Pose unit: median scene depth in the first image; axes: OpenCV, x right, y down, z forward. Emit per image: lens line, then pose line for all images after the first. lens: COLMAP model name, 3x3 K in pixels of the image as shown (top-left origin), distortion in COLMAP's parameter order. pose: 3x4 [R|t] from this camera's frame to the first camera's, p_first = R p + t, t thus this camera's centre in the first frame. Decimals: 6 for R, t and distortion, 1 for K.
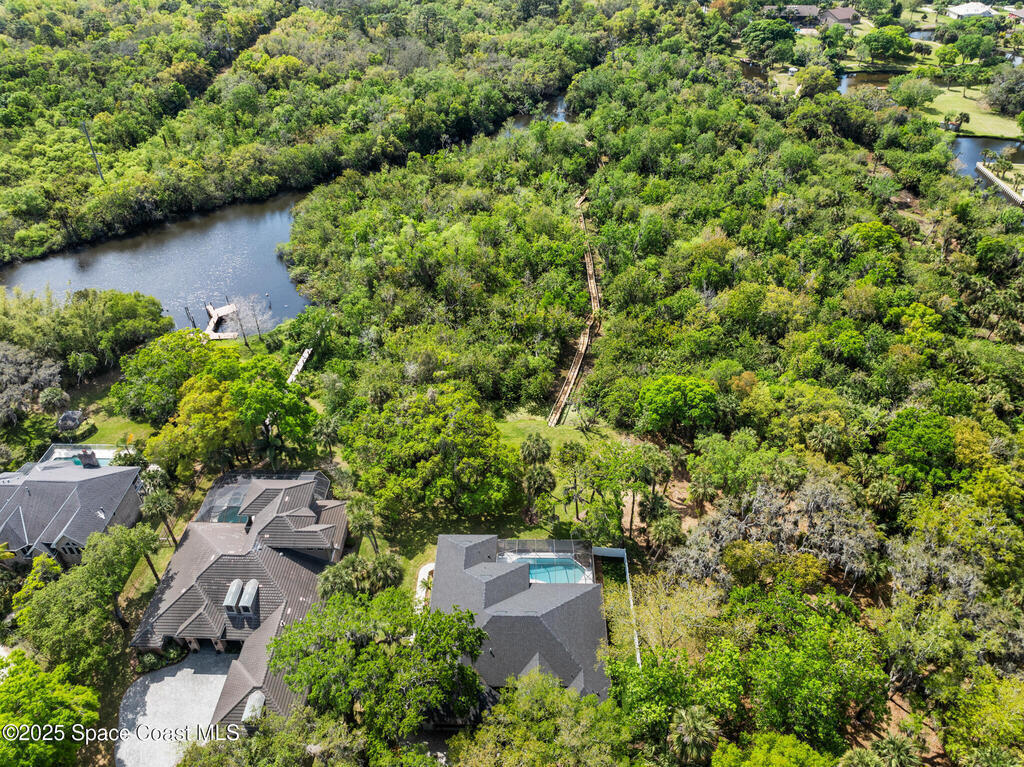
lens RADIAL K [[727.3, 0, 511.4], [0, 727.3, 380.7], [0, 0, 1]] dist [-0.030260, 0.010622]
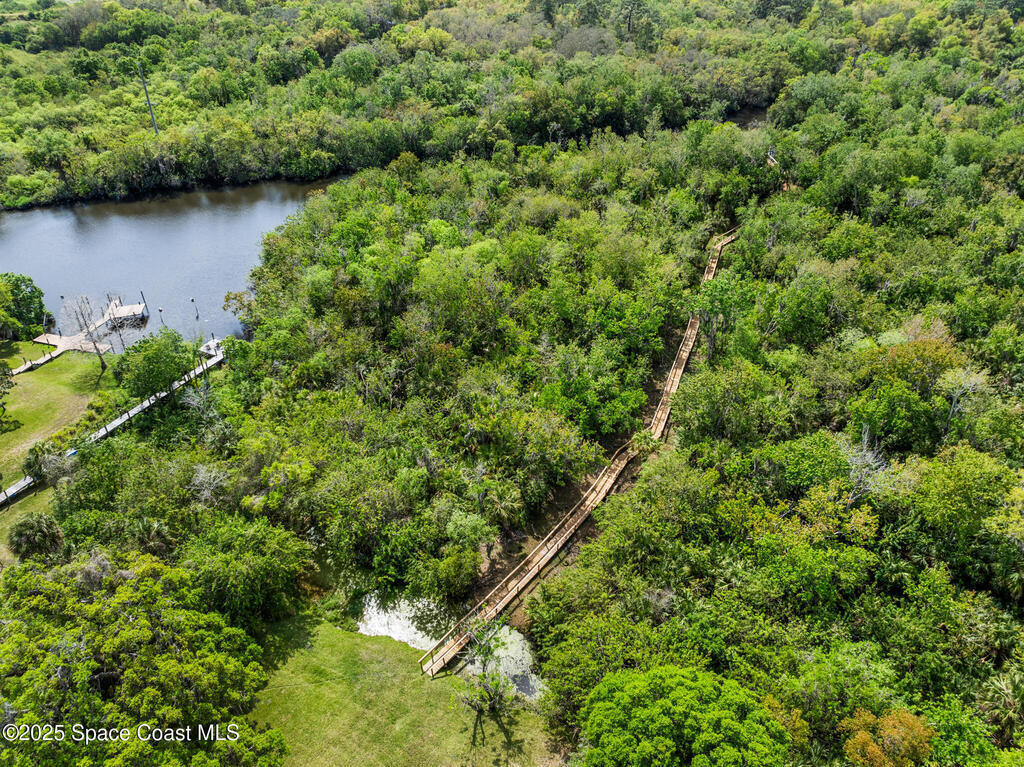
lens RADIAL K [[727.3, 0, 511.4], [0, 727.3, 380.7], [0, 0, 1]] dist [-0.030260, 0.010622]
pose [[0.938111, 0.199558, -0.283064, 0.128748], [-0.212397, 0.977067, -0.015089, -0.081118], [0.273561, 0.074277, 0.958982, 0.359803]]
